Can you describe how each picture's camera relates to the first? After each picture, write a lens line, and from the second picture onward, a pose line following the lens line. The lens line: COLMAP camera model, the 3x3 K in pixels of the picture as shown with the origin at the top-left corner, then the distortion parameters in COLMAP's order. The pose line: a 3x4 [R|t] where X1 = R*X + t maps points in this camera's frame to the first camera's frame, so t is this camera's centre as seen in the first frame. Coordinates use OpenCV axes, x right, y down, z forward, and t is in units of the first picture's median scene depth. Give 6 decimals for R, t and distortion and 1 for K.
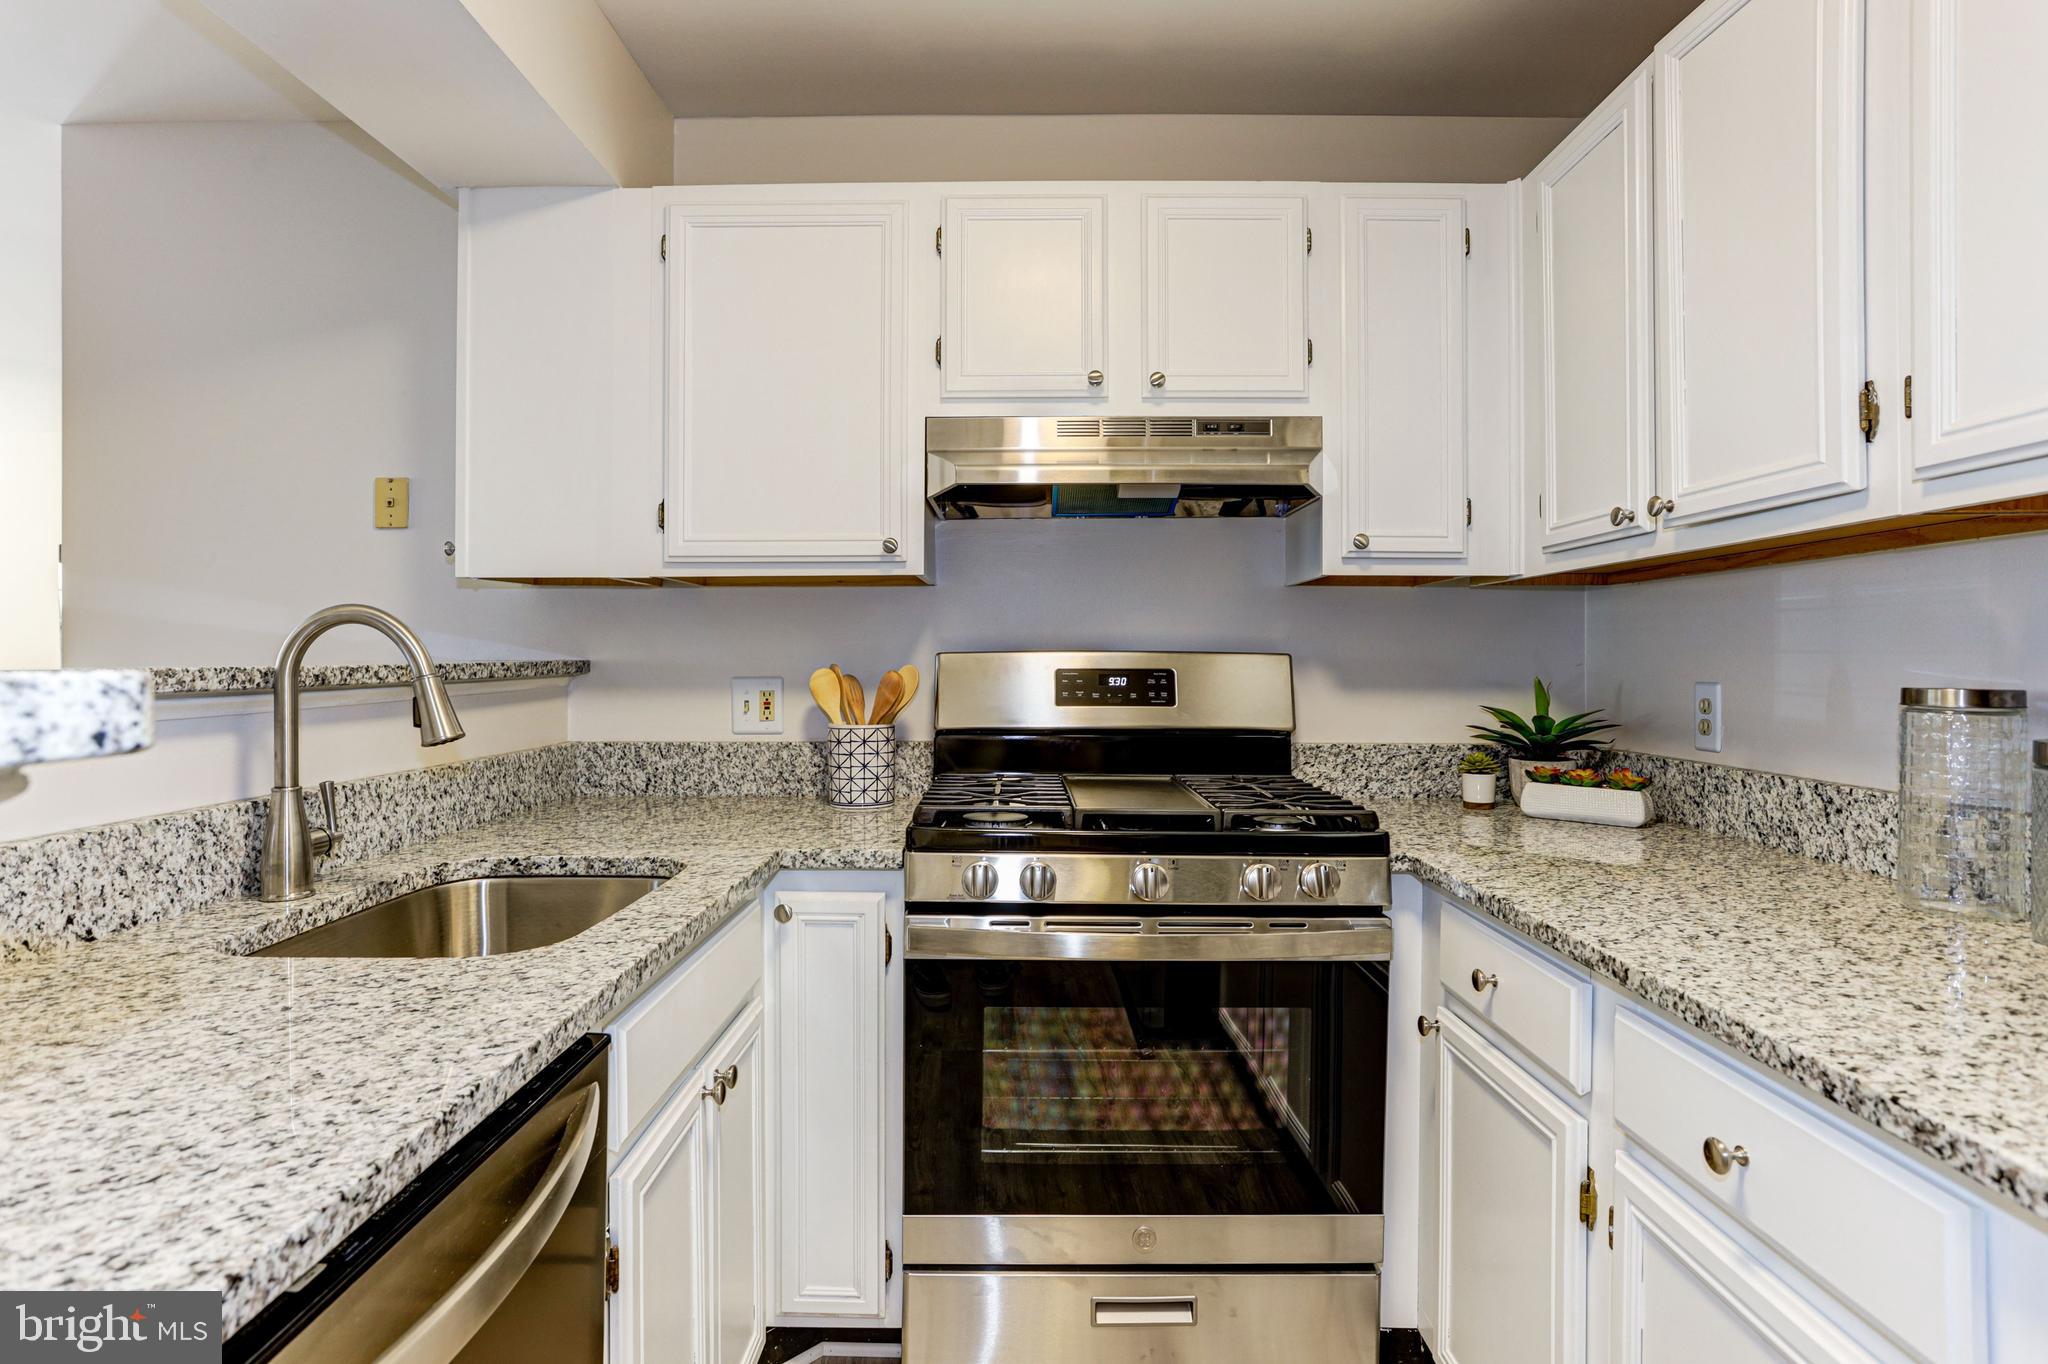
lens RADIAL K [[1018.7, 0, 1004.8], [0, 1018.7, 662.9], [0, 0, 1]] dist [-0.058217, 0.037893]
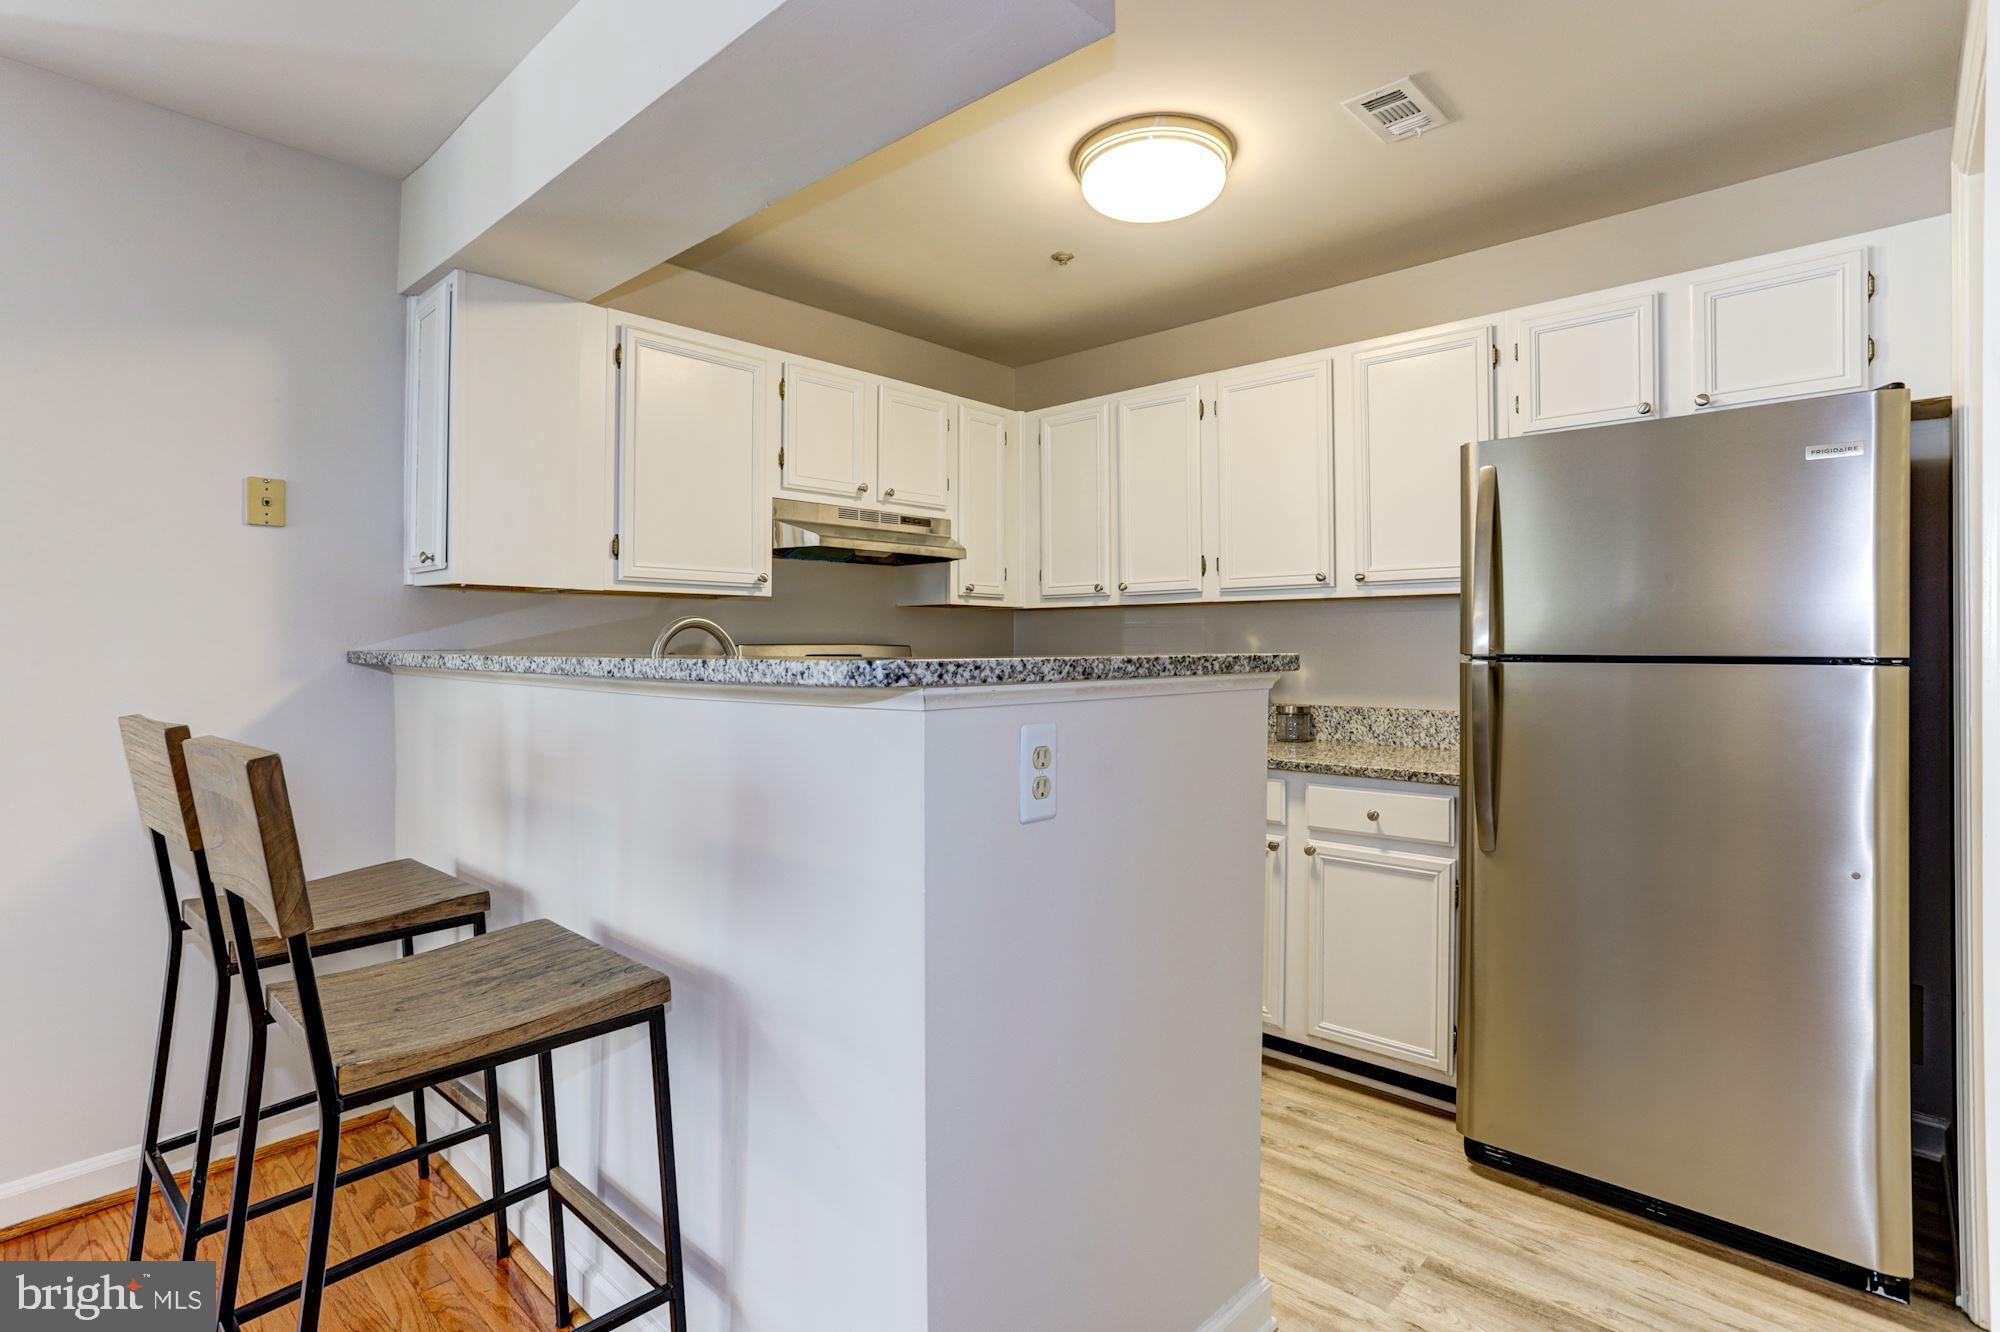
lens RADIAL K [[994.9, 0, 981.2], [0, 994.9, 647.4], [0, 0, 1]] dist [-0.058217, 0.037893]
pose [[0.686883, -0.000302, 0.726768, -0.986440], [-0.001267, 0.999998, 0.001612, -0.009946], [-0.726767, -0.002028, 0.686881, -0.304862]]
